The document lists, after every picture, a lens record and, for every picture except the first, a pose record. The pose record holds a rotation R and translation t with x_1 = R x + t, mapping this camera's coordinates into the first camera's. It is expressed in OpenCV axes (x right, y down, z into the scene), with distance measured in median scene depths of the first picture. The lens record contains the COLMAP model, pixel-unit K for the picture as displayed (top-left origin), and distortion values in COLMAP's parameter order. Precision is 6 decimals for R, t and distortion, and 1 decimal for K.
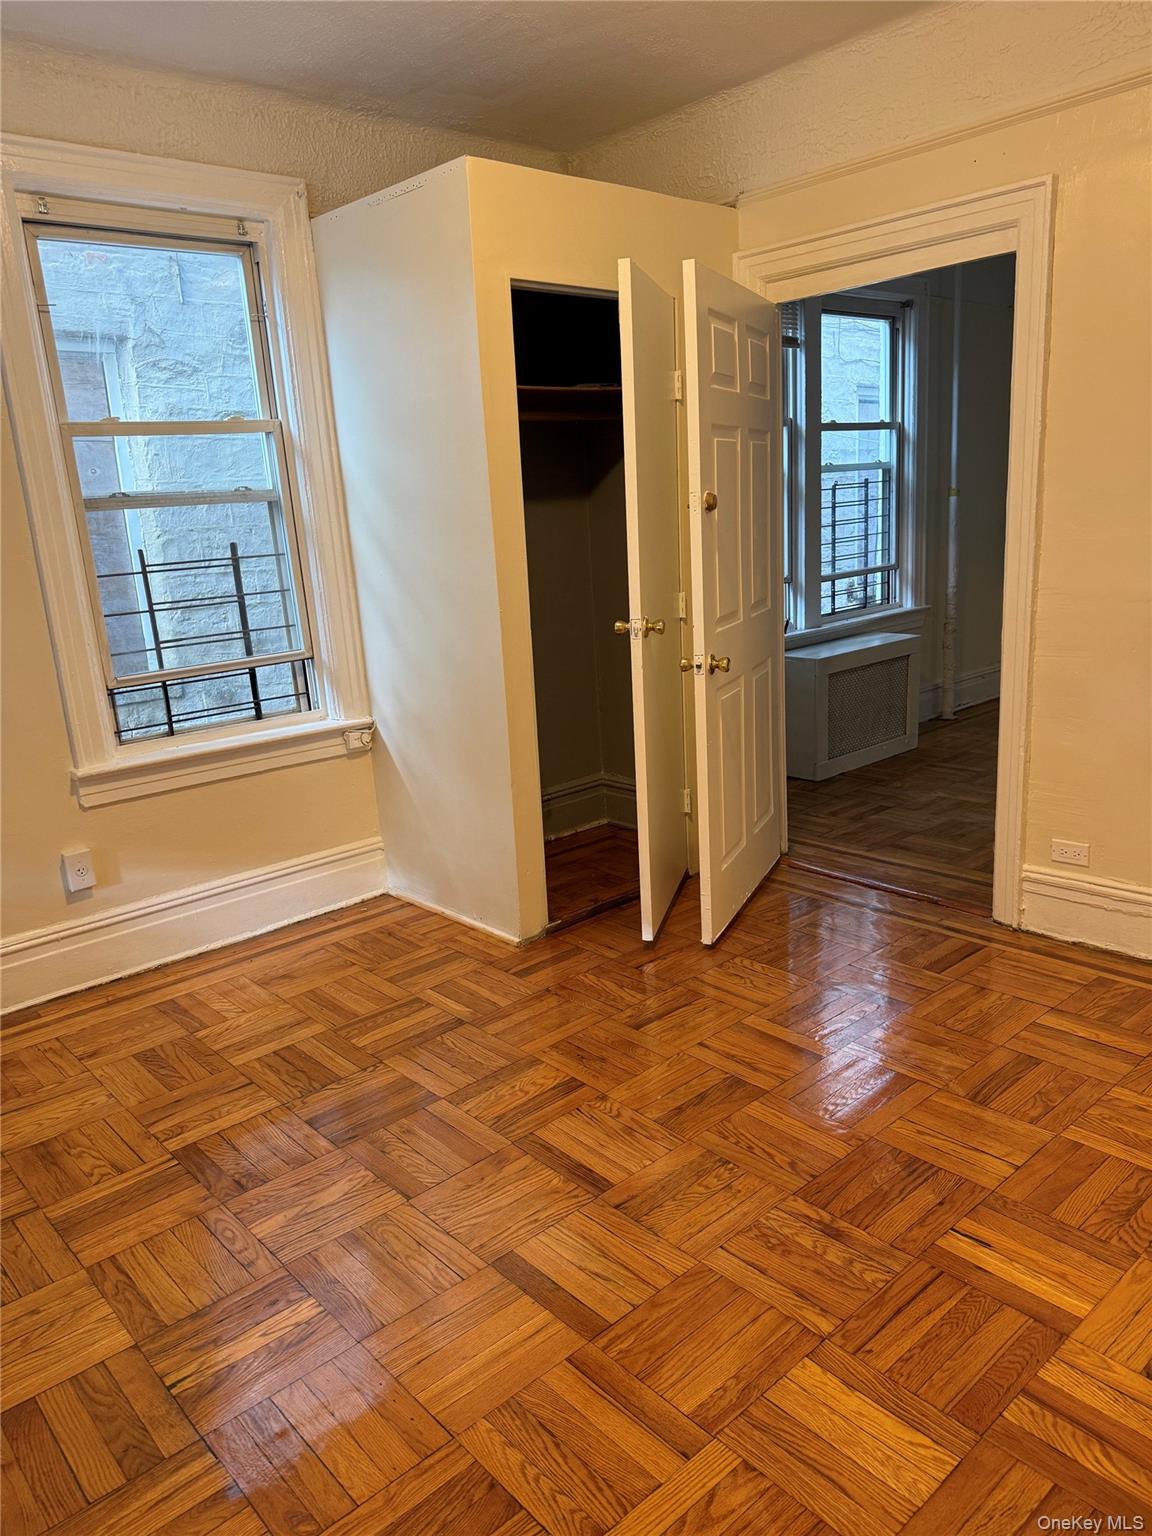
lens RADIAL K [[1099.8, 0, 582.7], [0, 1099.8, 771.4], [0, 0, 1]] dist [-0.003139, -0.000378]
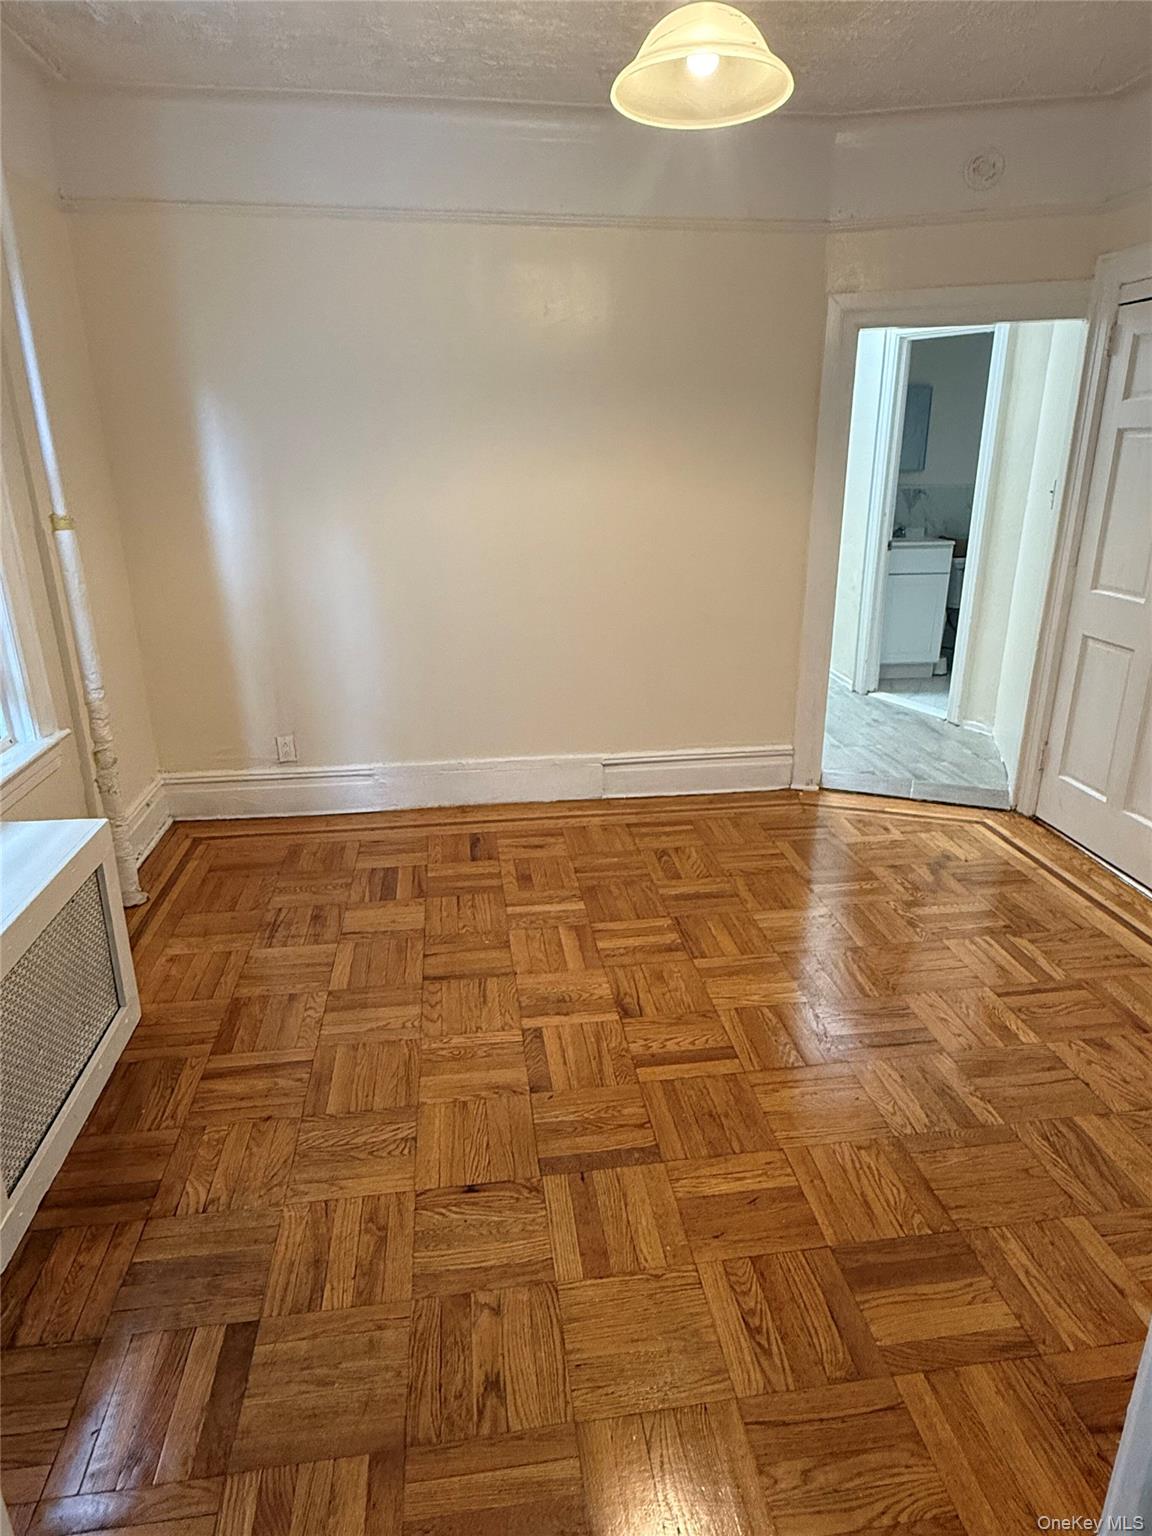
lens RADIAL K [[915.1, 0, 576.4], [0, 915.1, 765.4], [0, 0, 1]] dist [-0.004964, -0.000443]
pose [[0.559282, -0.214859, 0.800649, 0.070766], [0.163673, 0.975436, 0.147432, -0.128418], [-0.812659, 0.048589, 0.580711, 0.424551]]
